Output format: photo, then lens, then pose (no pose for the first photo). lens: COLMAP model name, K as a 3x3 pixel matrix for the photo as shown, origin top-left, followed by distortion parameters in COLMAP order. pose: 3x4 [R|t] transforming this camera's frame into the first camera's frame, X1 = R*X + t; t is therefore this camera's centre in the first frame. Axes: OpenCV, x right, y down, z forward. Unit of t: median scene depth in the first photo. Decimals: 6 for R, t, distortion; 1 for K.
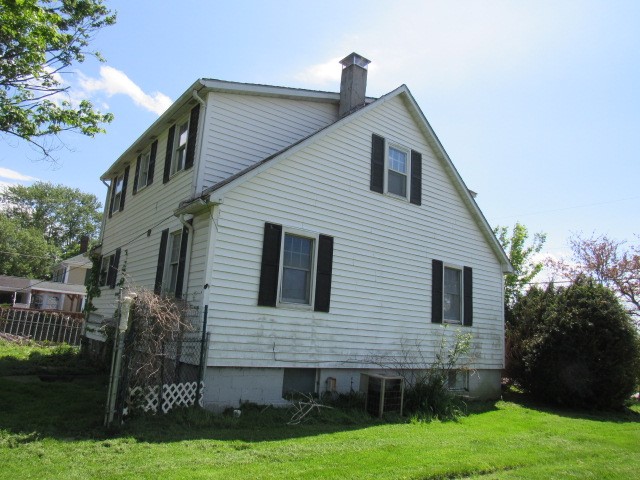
lens RADIAL K [[459.3, 0, 319.9], [0, 459.3, 247.0], [0, 0, 1]] dist [-0.023199, -0.000712]
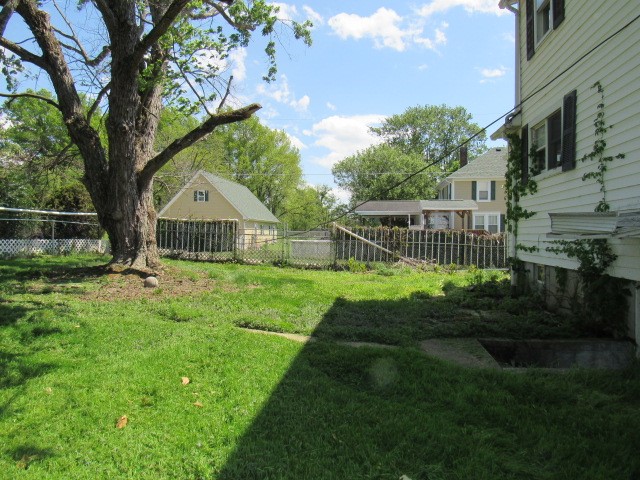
lens RADIAL K [[459.3, 0, 319.9], [0, 459.3, 247.0], [0, 0, 1]] dist [-0.023199, -0.000712]
pose [[0.708658, -0.057866, -0.703176, -0.178127], [0.186017, 0.976693, 0.107093, 0.041135], [0.680590, -0.206695, 0.702905, 0.250506]]
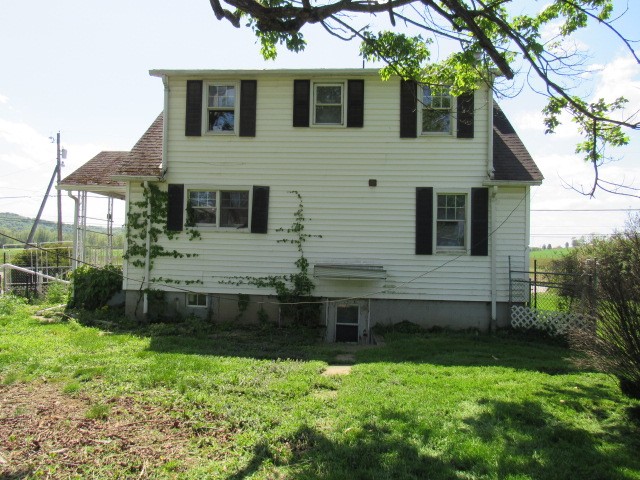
lens RADIAL K [[459.3, 0, 319.9], [0, 459.3, 247.0], [0, 0, 1]] dist [-0.023199, -0.000712]
pose [[0.674209, -0.026761, 0.738055, -0.653997], [-0.119317, 0.982268, 0.144612, -0.017846], [-0.728838, -0.185561, 0.659061, 0.205670]]
